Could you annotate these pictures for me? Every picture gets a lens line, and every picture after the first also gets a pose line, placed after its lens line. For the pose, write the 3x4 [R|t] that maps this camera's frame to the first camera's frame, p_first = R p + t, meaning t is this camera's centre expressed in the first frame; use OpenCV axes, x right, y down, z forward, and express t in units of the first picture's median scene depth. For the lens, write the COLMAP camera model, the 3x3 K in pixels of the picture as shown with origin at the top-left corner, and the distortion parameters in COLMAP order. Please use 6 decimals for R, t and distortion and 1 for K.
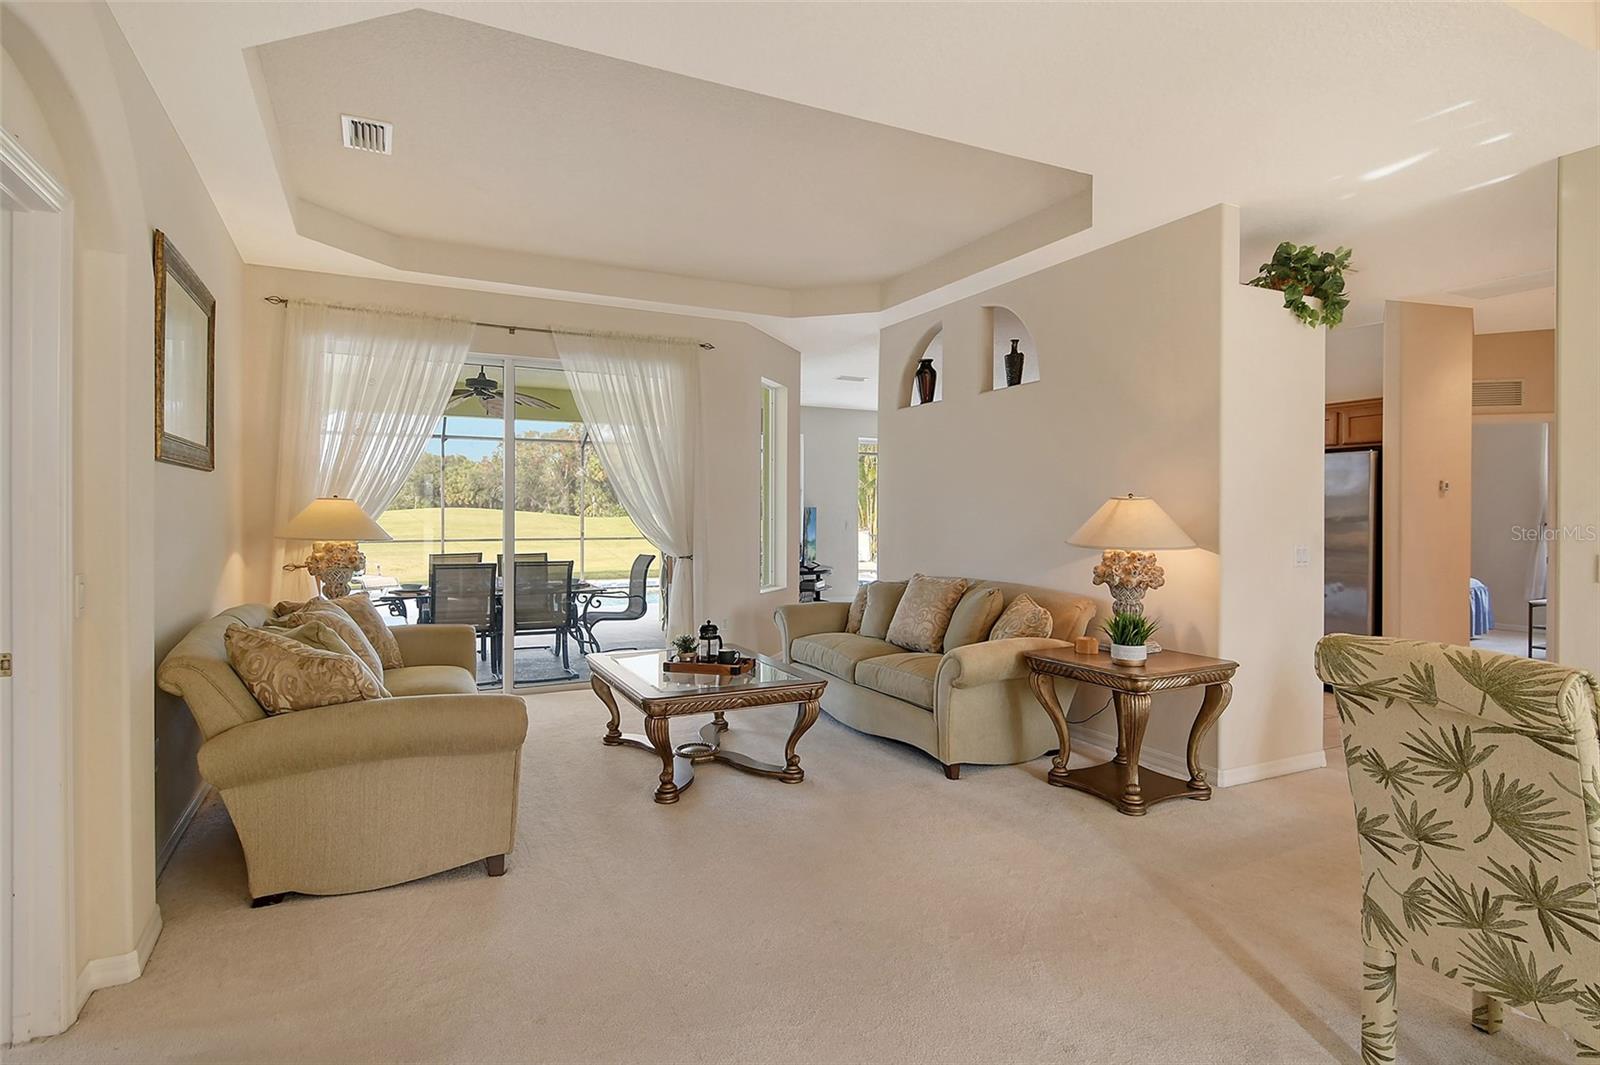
lens RADIAL K [[880.5, 0, 828.6], [0, 880.5, 536.0], [0, 0, 1]] dist [0.012383, -0.000583]
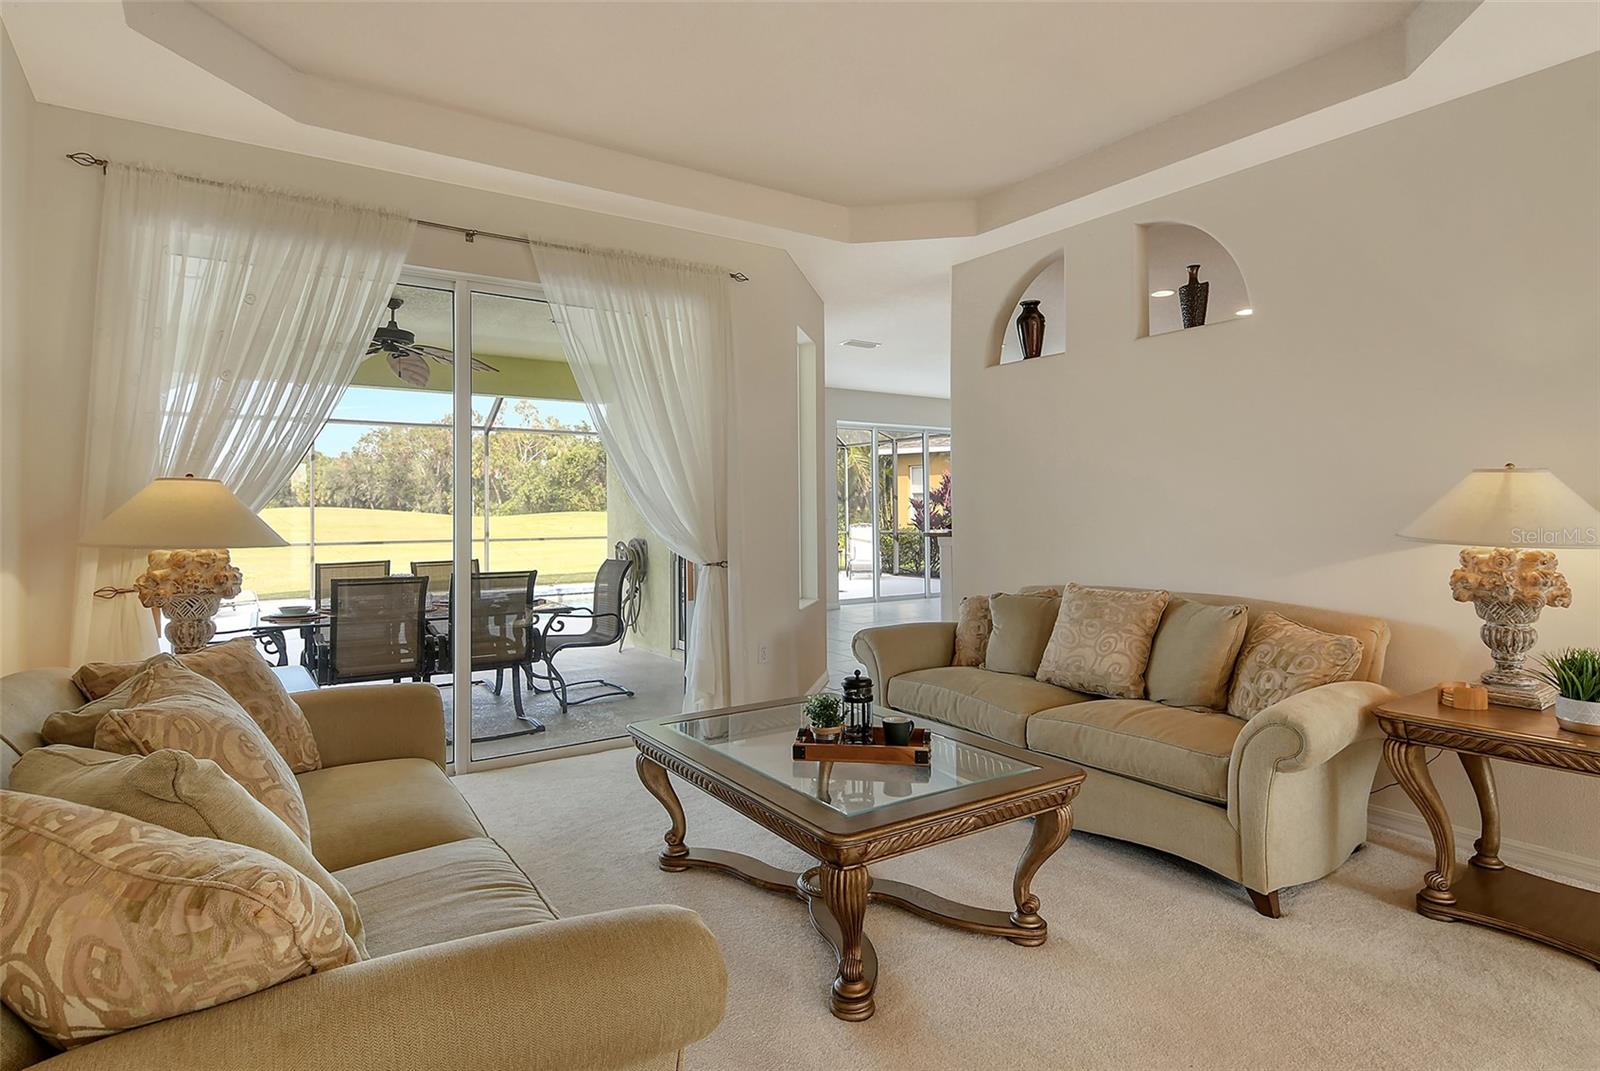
lens RADIAL K [[864.3, 0, 831.6], [0, 864.3, 513.7], [0, 0, 1]] dist [0.024223, -0.018297]
pose [[0.989537, -0.007627, 0.144074, -0.207364], [0.010889, 0.999702, -0.021867, -0.000789], [-0.143864, 0.023207, 0.989325, 0.343893]]
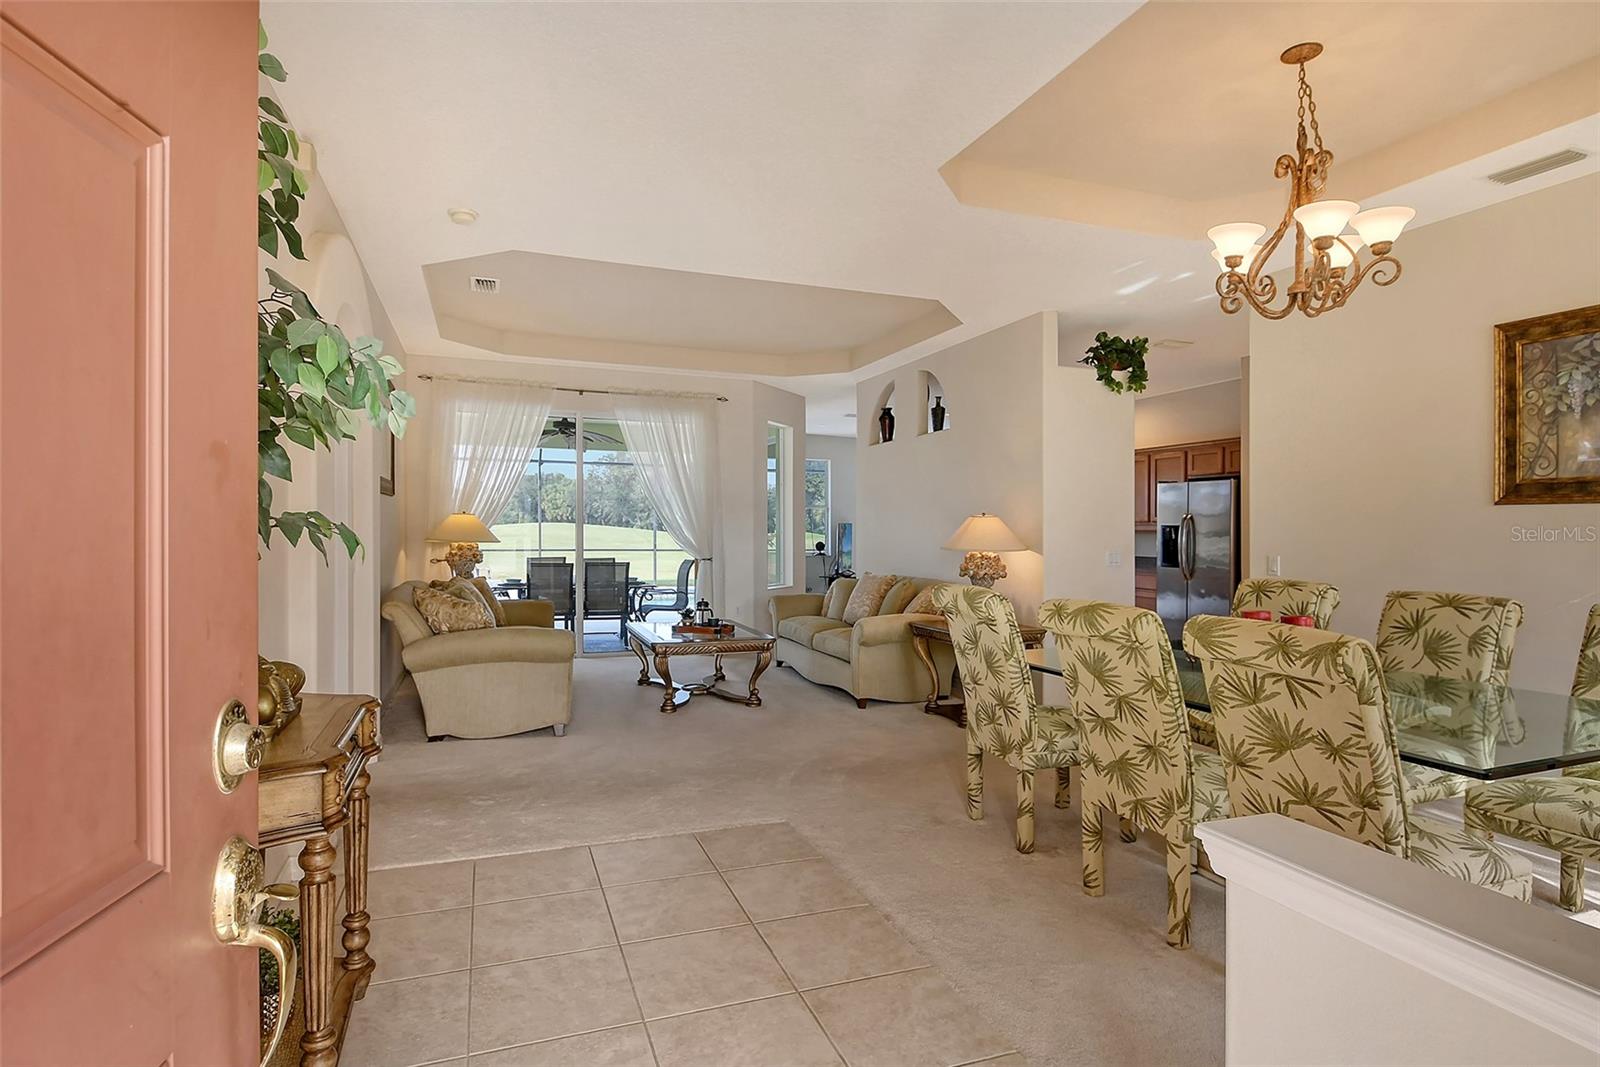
lens RADIAL K [[840.8, 0, 767.1], [0, 840.8, 595.7], [0, 0, 1]] dist [0.001815, 0.000172]
pose [[0.988335, 0.019939, -0.150983, 0.156255], [-0.012009, 0.998509, 0.053249, 0.013823], [0.151820, -0.050814, 0.987101, -0.314968]]
